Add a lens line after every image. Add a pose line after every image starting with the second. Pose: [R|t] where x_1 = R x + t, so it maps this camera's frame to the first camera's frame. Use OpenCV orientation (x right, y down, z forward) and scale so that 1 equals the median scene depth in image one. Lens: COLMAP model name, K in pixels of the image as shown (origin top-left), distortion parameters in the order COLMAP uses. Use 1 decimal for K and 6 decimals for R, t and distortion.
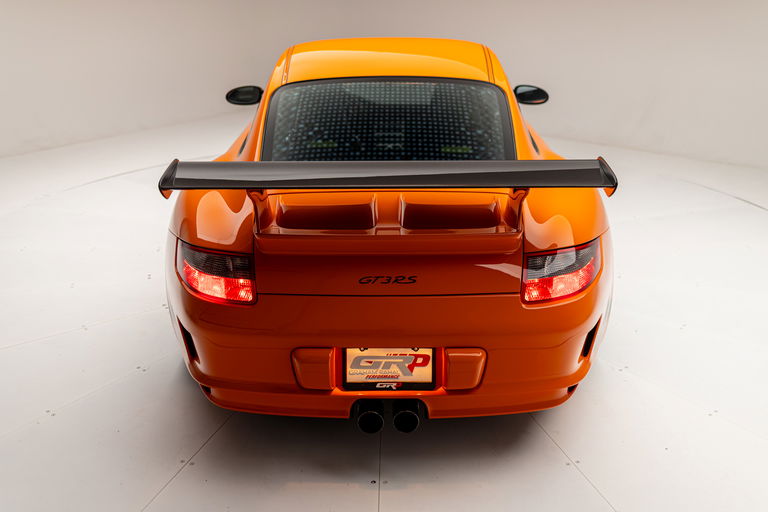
lens RADIAL K [[751.2, 0, 384.9], [0, 751.2, 242.6], [0, 0, 1]] dist [0.011721, 0.007273]
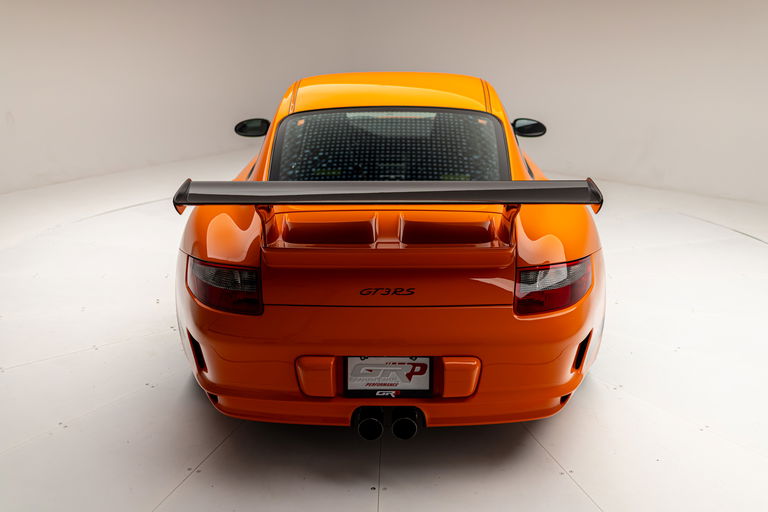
lens RADIAL K [[789.2, 0, 384.0], [0, 789.2, 256.0], [0, 0, 1]] dist [0.011990, 0.003658]
pose [[0.999920, 0.003212, -0.012197, 0.012009], [-0.003938, 0.998191, -0.059988, 0.063589], [0.011982, 0.060031, 0.998125, -0.105407]]
